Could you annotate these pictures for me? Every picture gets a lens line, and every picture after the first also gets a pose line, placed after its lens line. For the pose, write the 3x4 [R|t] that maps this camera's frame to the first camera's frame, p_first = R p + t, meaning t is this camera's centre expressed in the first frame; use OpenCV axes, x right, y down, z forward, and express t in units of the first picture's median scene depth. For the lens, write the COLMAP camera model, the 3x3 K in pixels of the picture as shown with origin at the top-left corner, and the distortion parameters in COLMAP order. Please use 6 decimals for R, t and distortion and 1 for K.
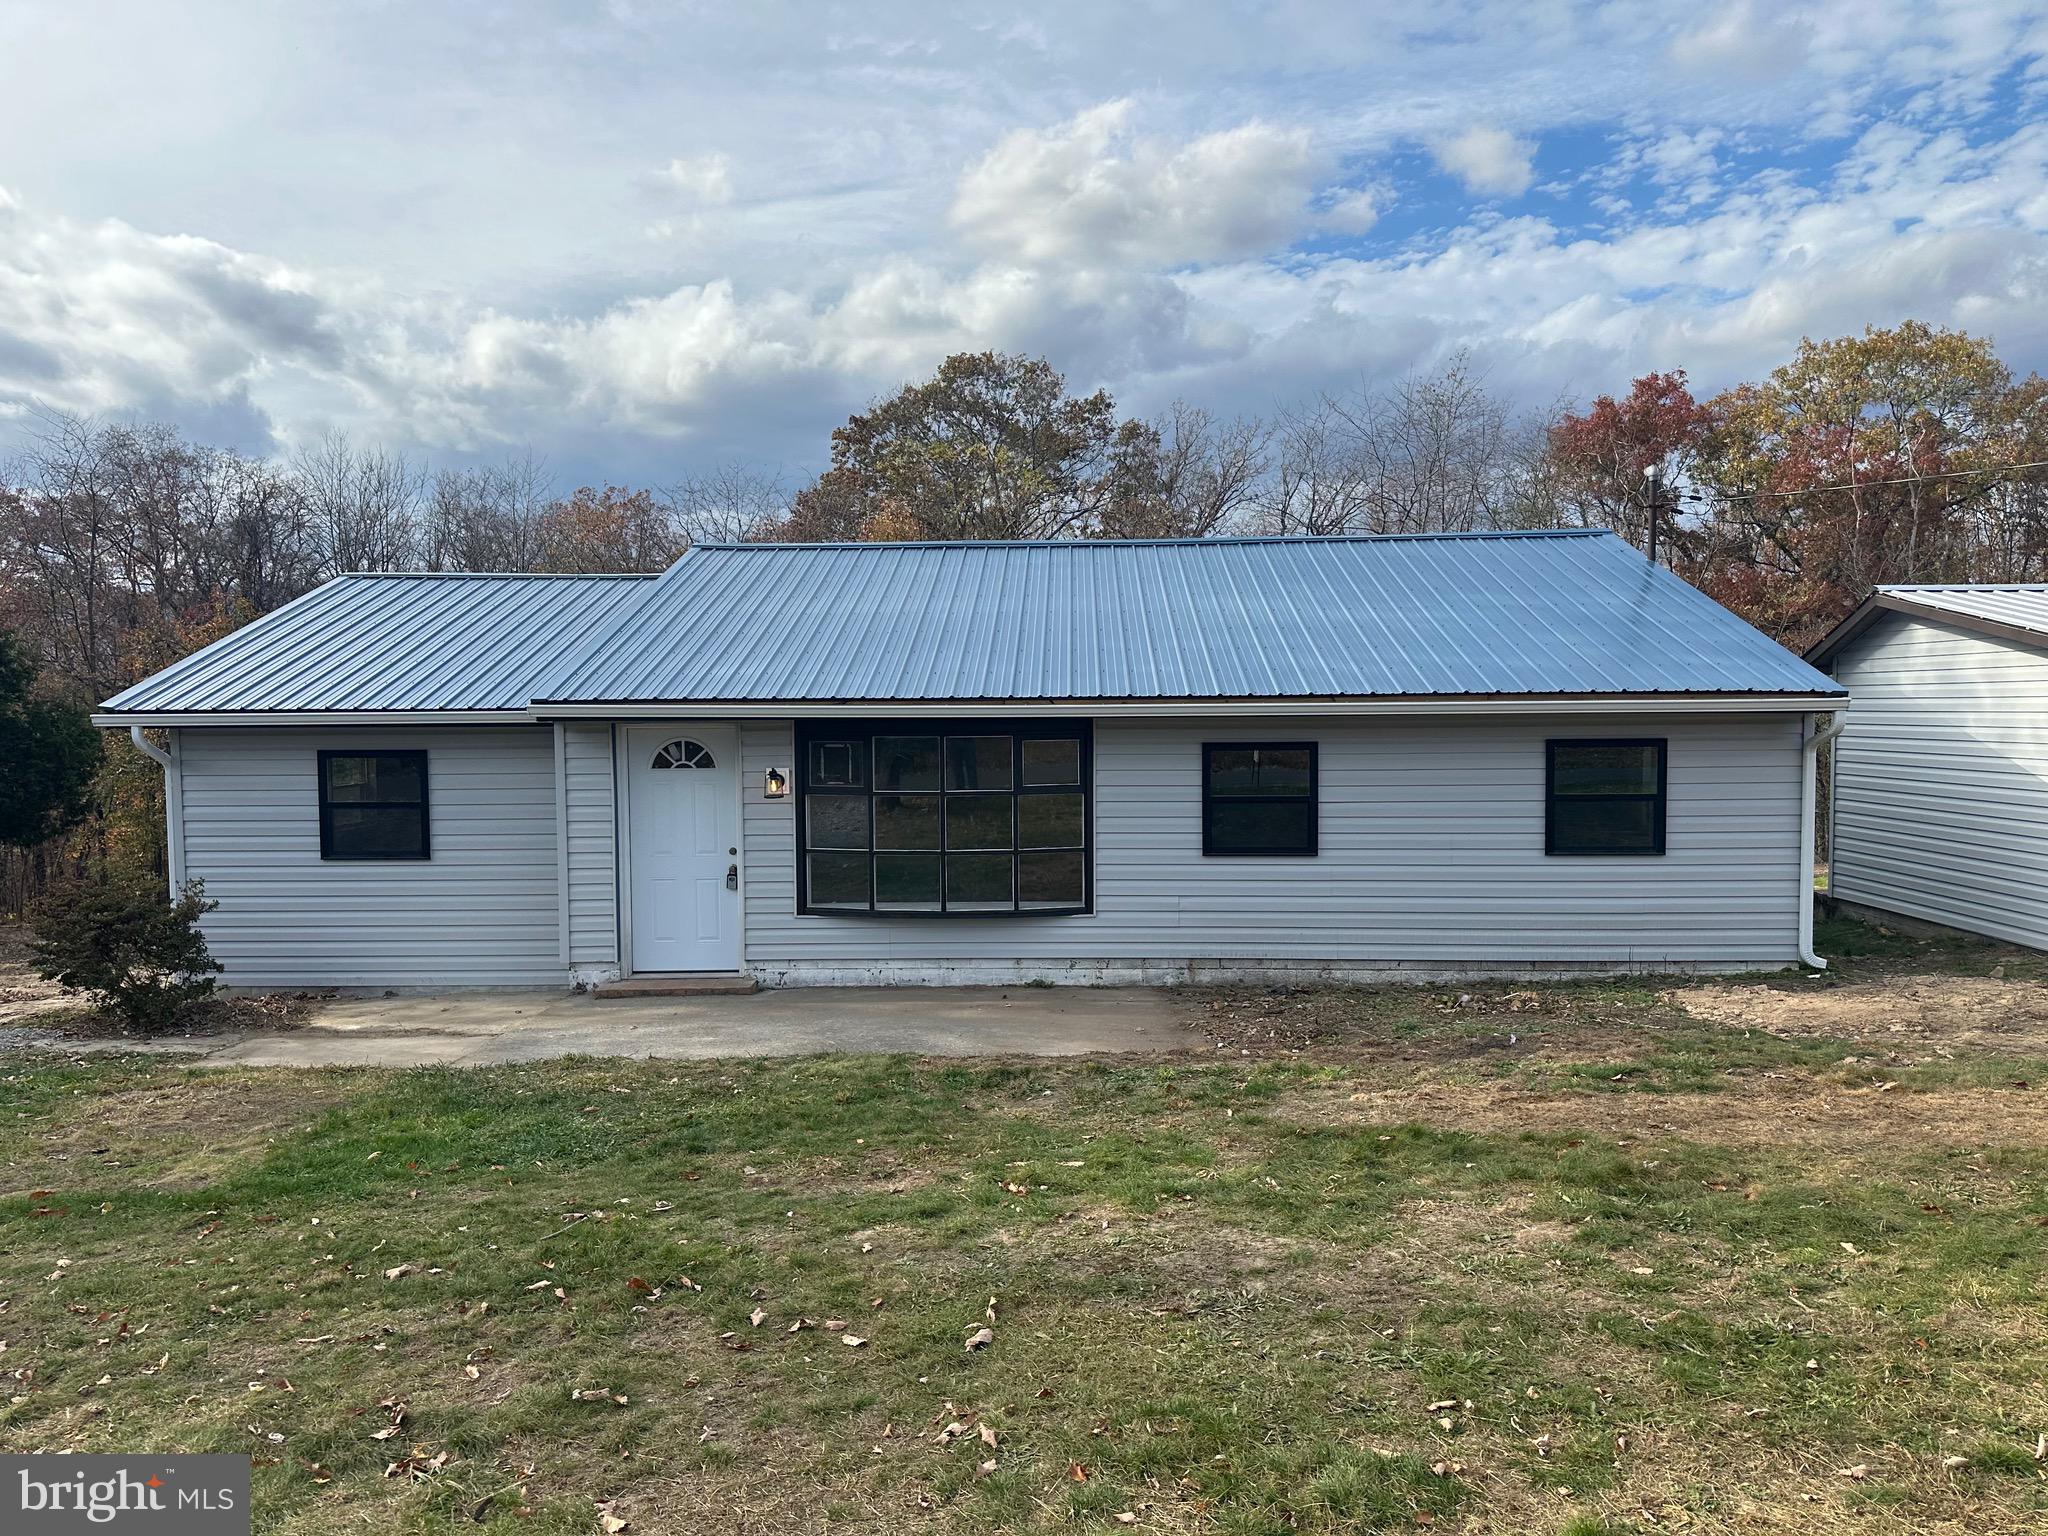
lens RADIAL K [[1430.3, 0, 1012.0], [0, 1430.3, 772.2], [0, 0, 1]] dist [0.059752, -0.068907]
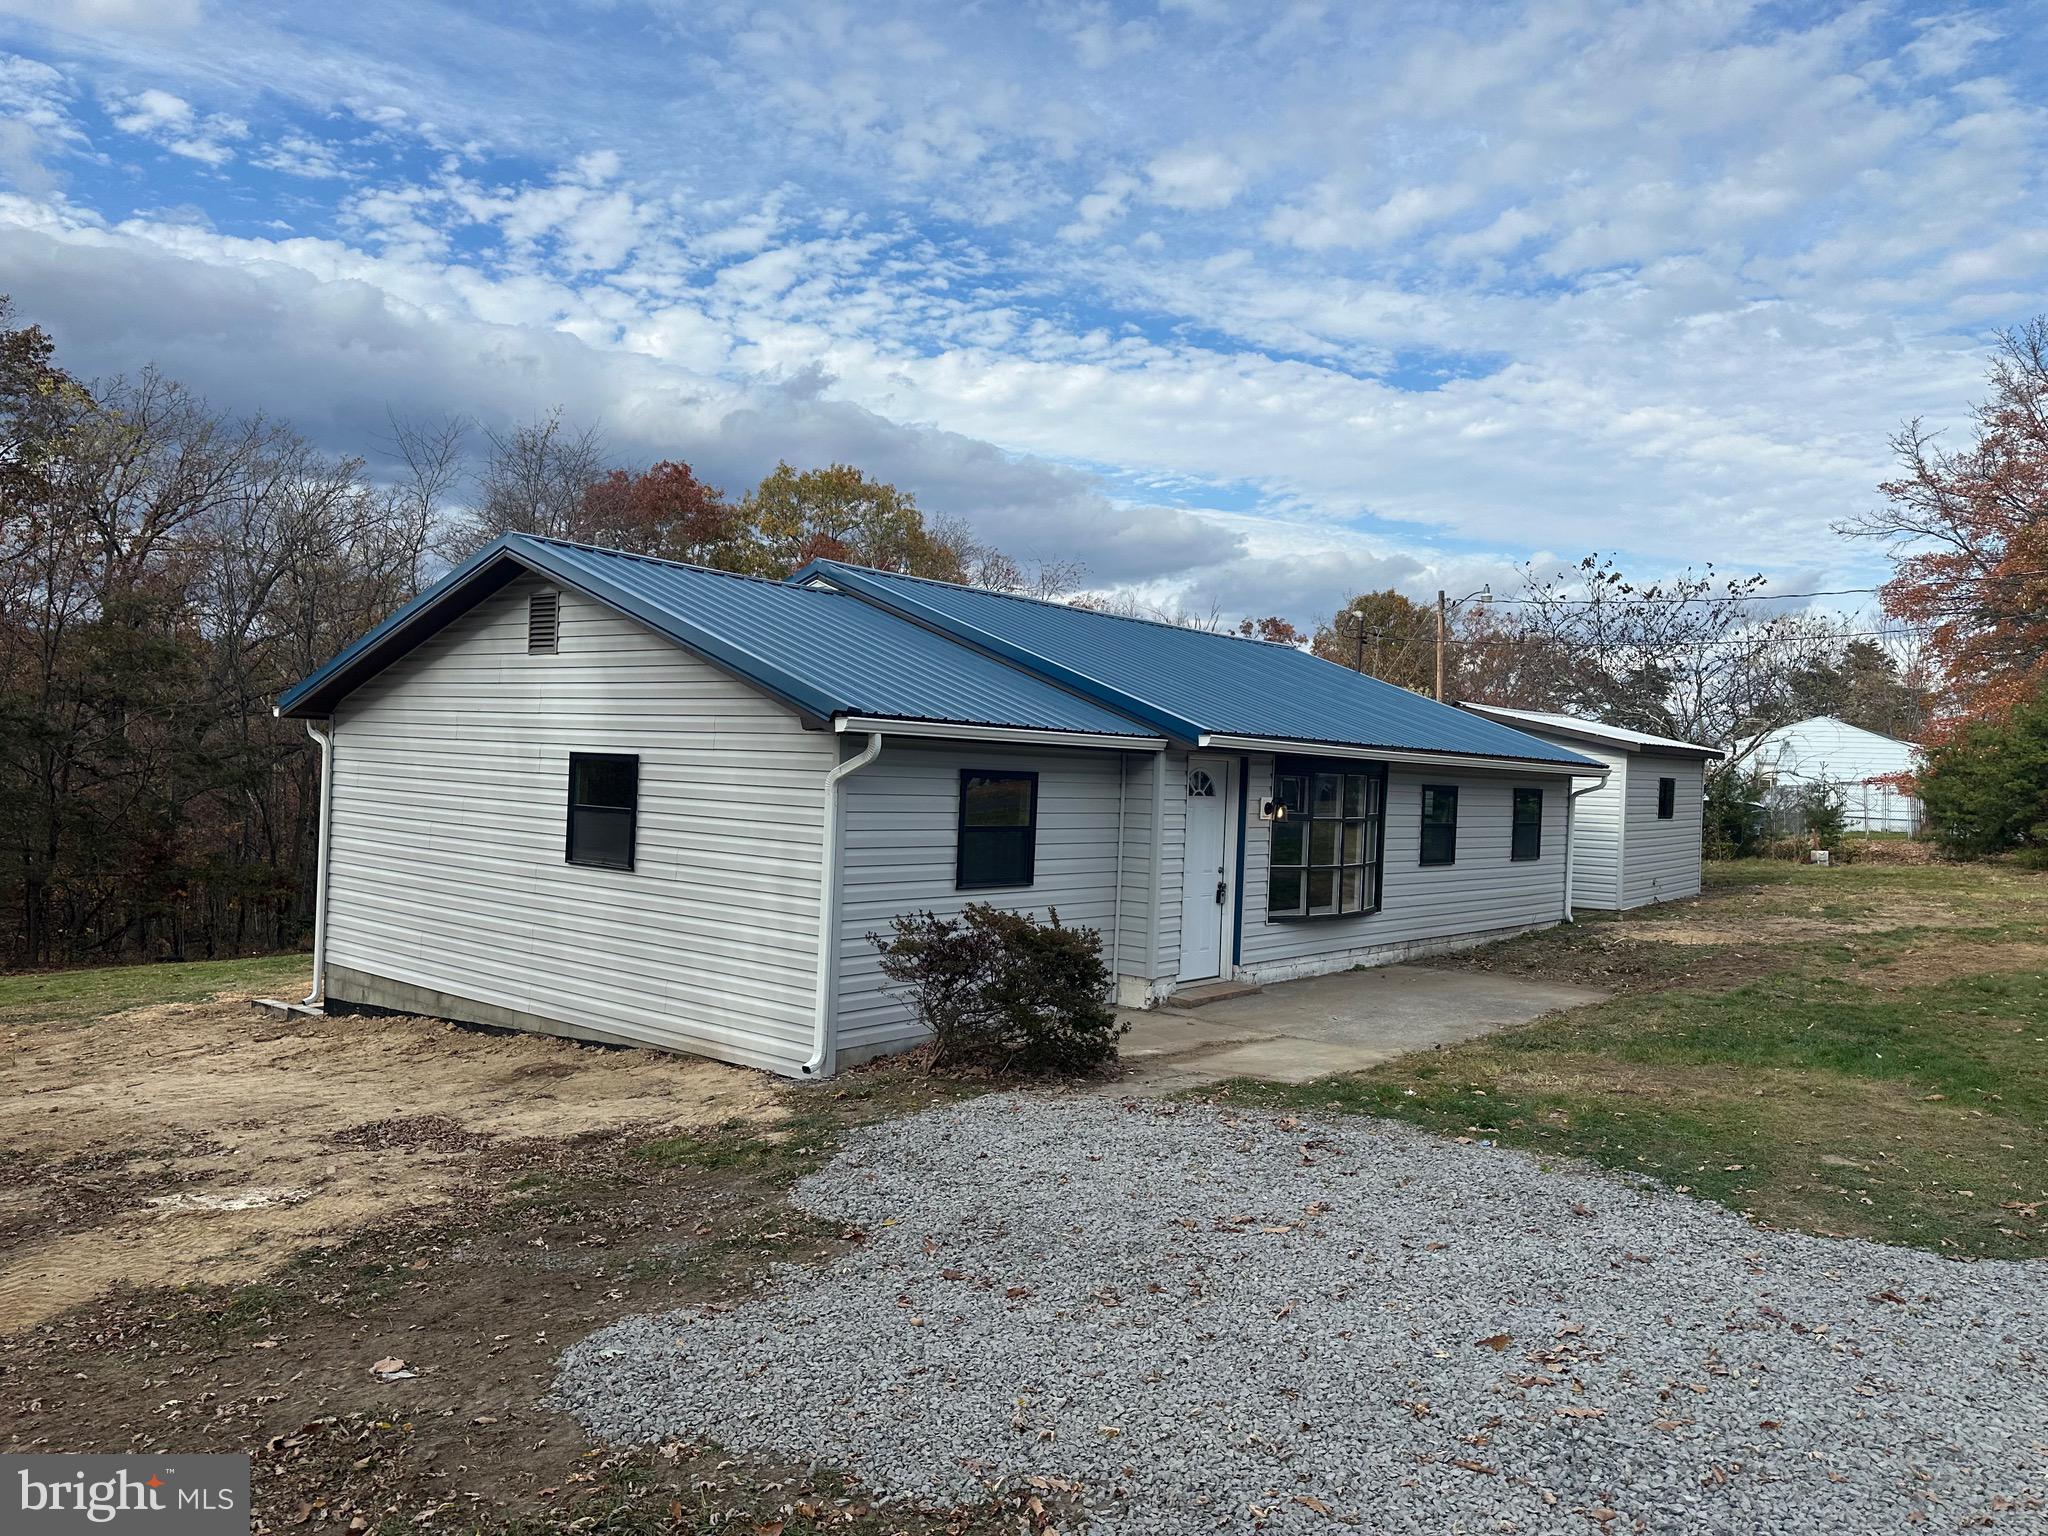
lens RADIAL K [[1430.3, 0, 1012.0], [0, 1430.3, 772.2], [0, 0, 1]] dist [0.059752, -0.068907]
pose [[0.633446, 0.032029, 0.773123, -1.188773], [-0.025213, 0.999467, -0.020748, 0.005446], [-0.773376, -0.006350, 0.633916, 0.415356]]
